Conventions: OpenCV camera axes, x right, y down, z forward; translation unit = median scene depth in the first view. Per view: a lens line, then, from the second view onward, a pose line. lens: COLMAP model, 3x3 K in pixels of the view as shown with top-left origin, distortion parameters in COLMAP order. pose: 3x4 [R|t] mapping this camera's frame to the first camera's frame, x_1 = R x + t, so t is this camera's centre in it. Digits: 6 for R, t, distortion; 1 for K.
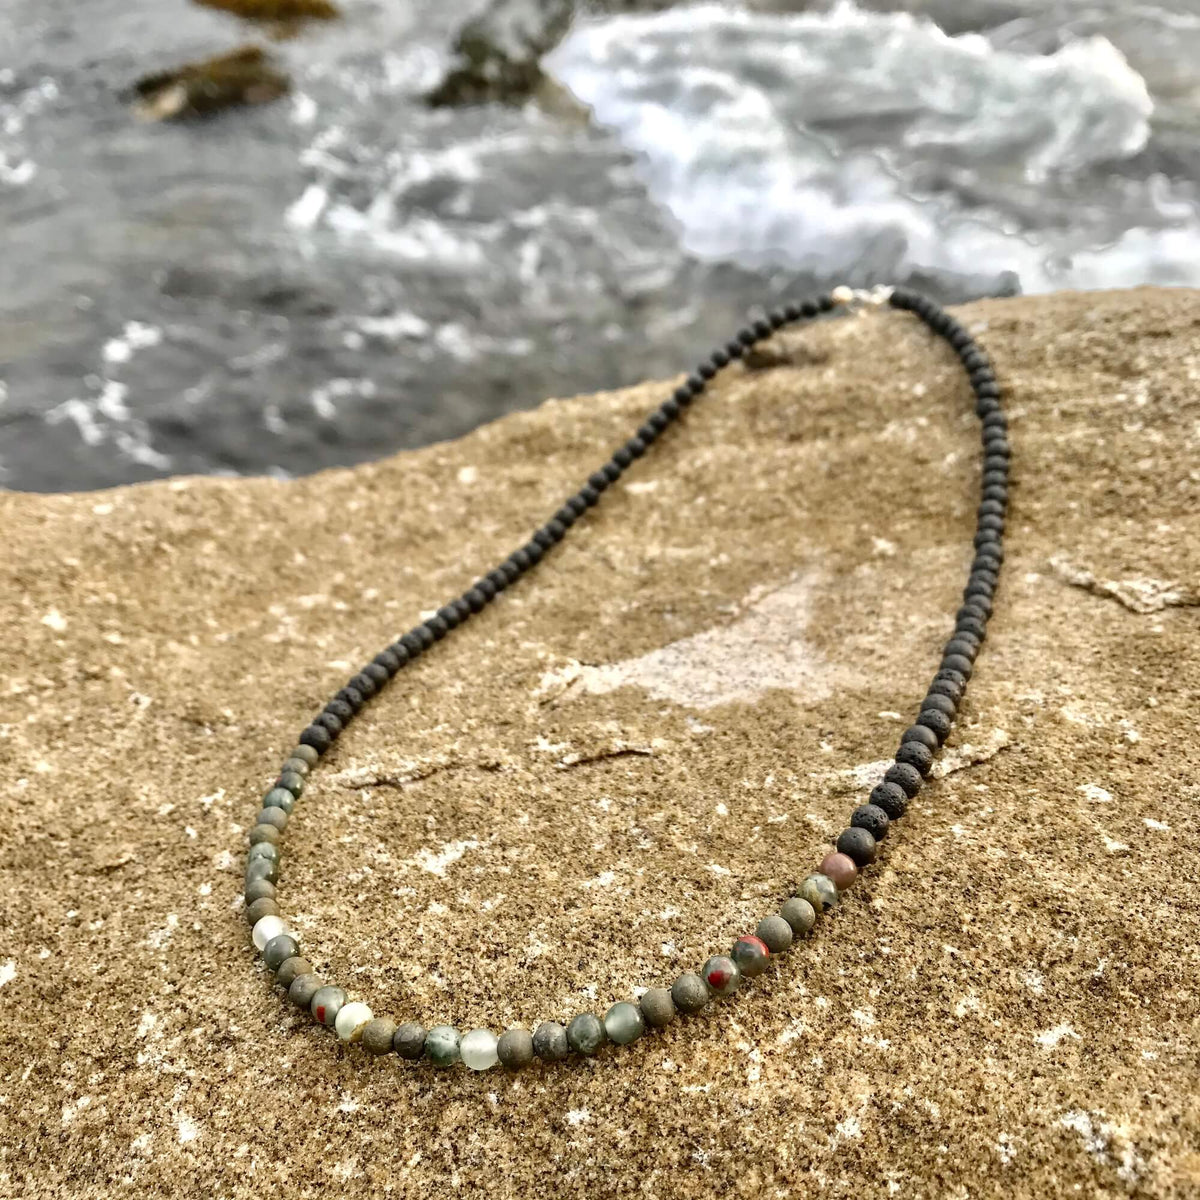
lens RADIAL K [[1346.3, 0, 600.0], [0, 1346.3, 600.0], [0, 0, 1]] dist [0.105347, -0.357758]
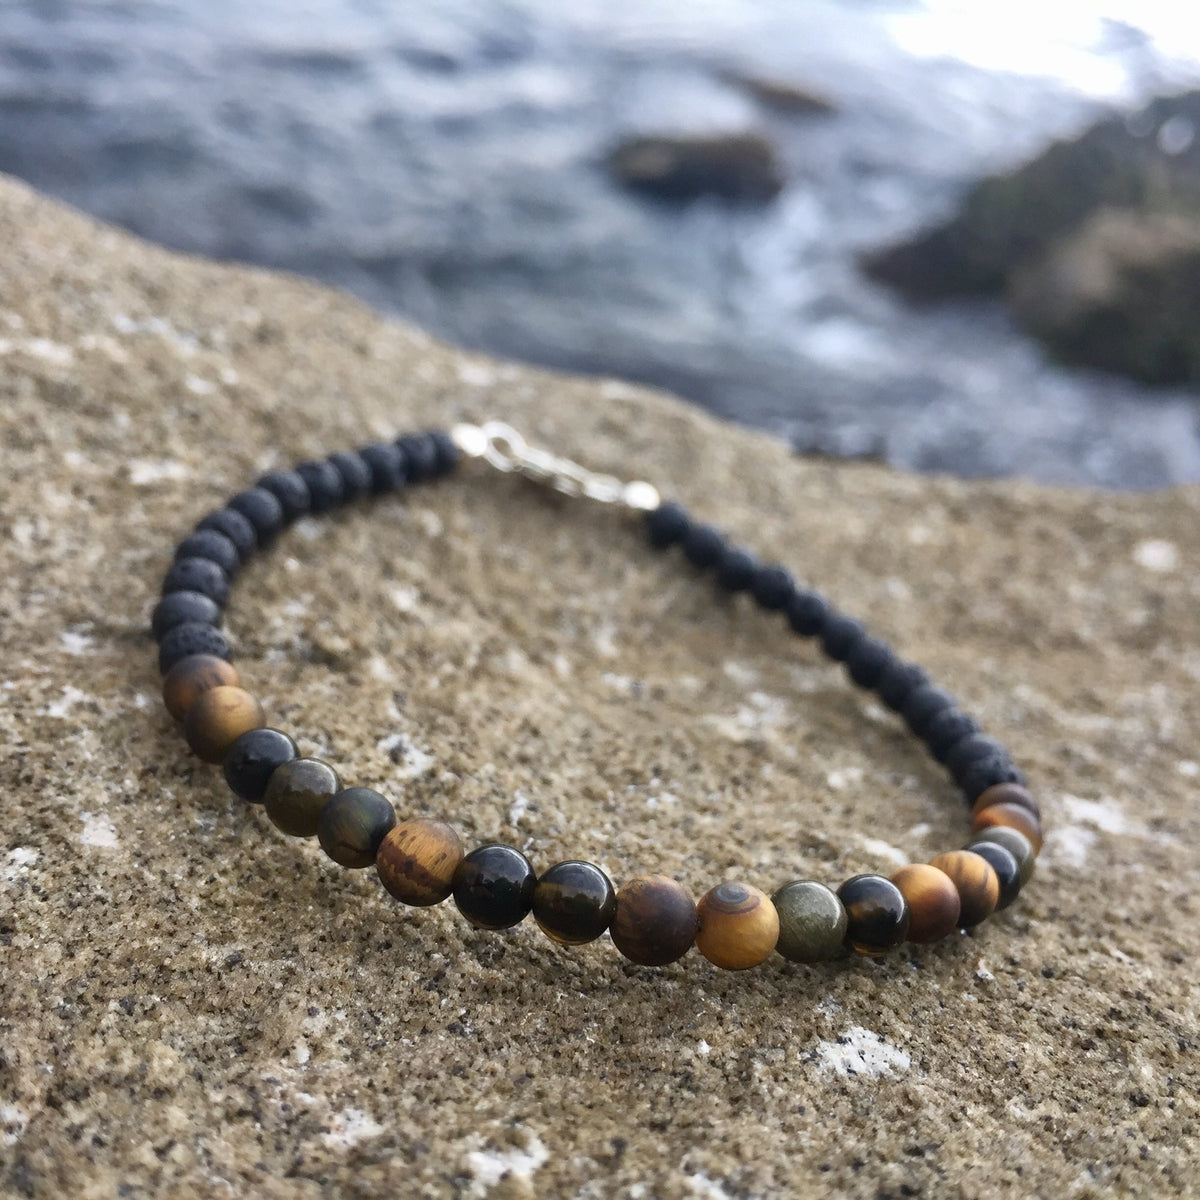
lens RADIAL K [[1346.3, 0, 600.0], [0, 1346.3, 600.0], [0, 0, 1]] dist [0.105347, -0.357758]
pose [[0.914860, 0.339869, -0.217992, -0.198737], [-0.362568, 0.929088, -0.073079, 0.036829], [0.177696, 0.145893, 0.973211, 0.568908]]
